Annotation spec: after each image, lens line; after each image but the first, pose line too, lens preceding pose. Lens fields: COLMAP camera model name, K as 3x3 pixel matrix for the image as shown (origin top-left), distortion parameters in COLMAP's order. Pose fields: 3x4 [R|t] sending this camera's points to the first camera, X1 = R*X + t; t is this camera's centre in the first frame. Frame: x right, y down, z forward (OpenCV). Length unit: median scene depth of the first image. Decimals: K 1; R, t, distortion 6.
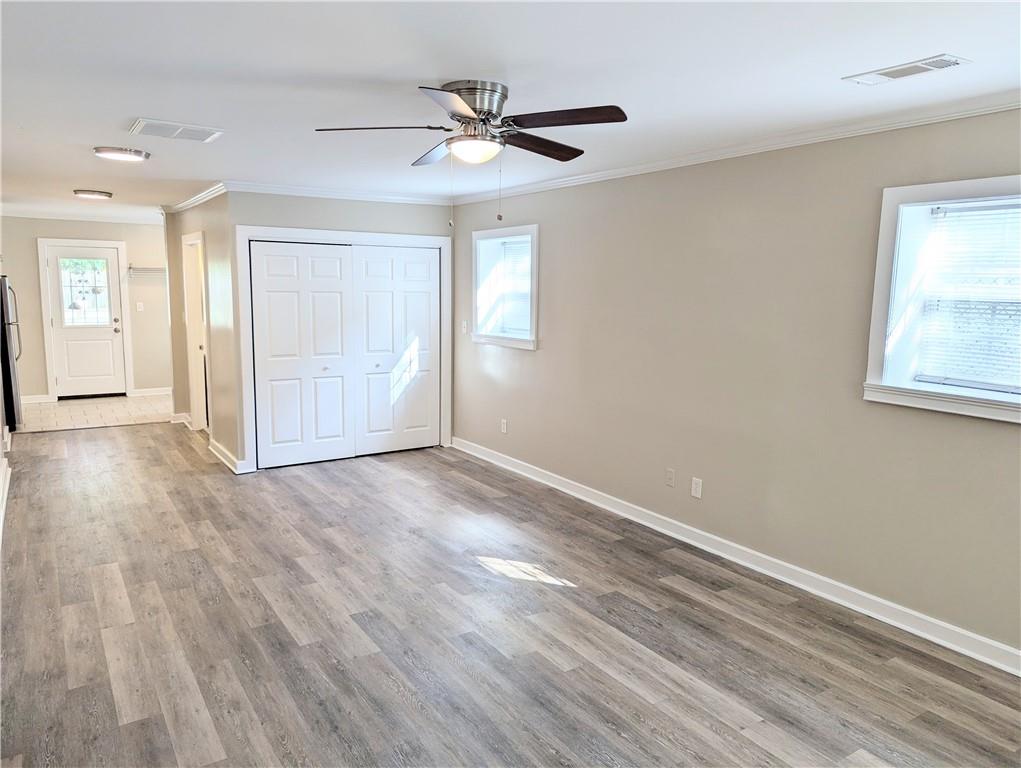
lens RADIAL K [[717.7, 0, 507.7], [0, 717.7, 382.0], [0, 0, 1]] dist [0.061725, -0.064555]
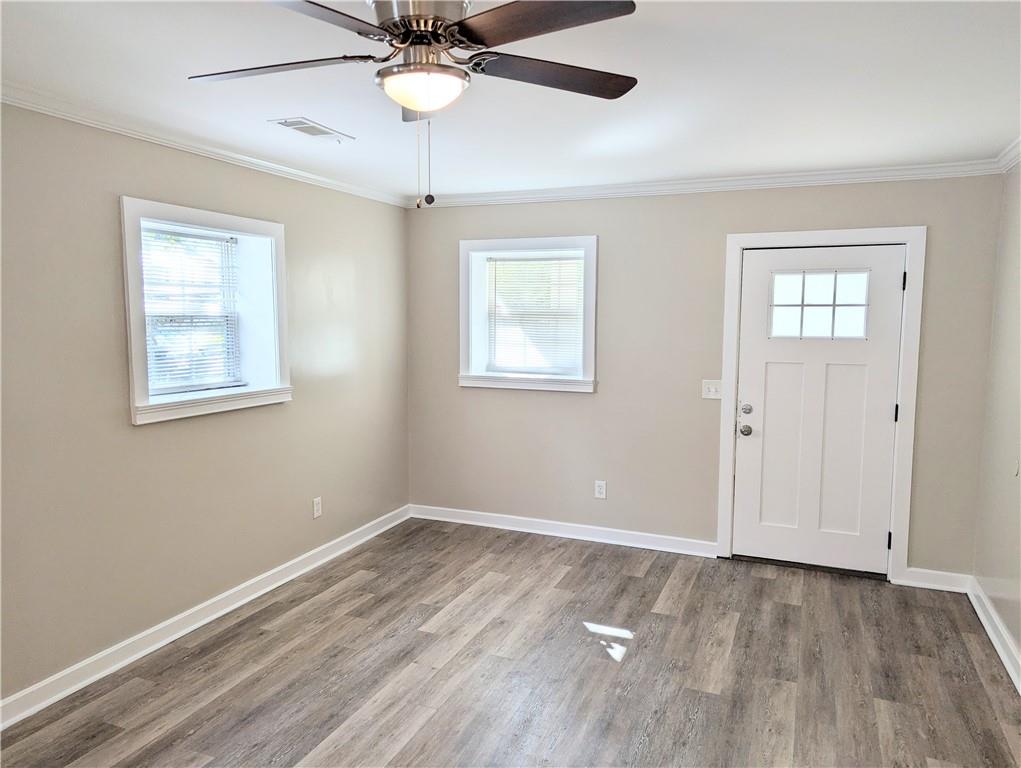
lens RADIAL K [[717.7, 0, 507.7], [0, 717.7, 382.0], [0, 0, 1]] dist [0.061725, -0.064555]
pose [[-0.559064, -0.096768, 0.823458, -0.492345], [0.103041, 0.977358, 0.184810, -0.141977], [-0.822696, 0.188171, -0.536435, 1.035372]]
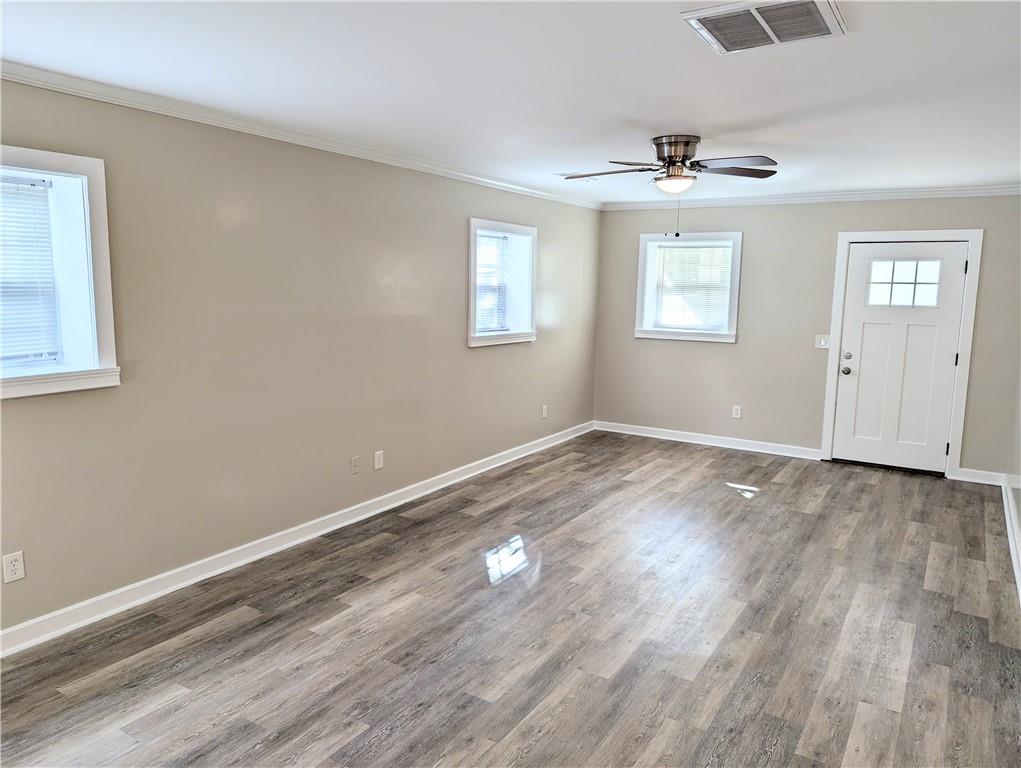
lens RADIAL K [[717.7, 0, 507.7], [0, 717.7, 382.0], [0, 0, 1]] dist [0.061725, -0.064555]
pose [[-0.415779, -0.146448, 0.897597, -0.944081], [0.101780, 0.973258, 0.205938, -0.209839], [-0.903752, 0.176982, -0.389755, 1.478966]]
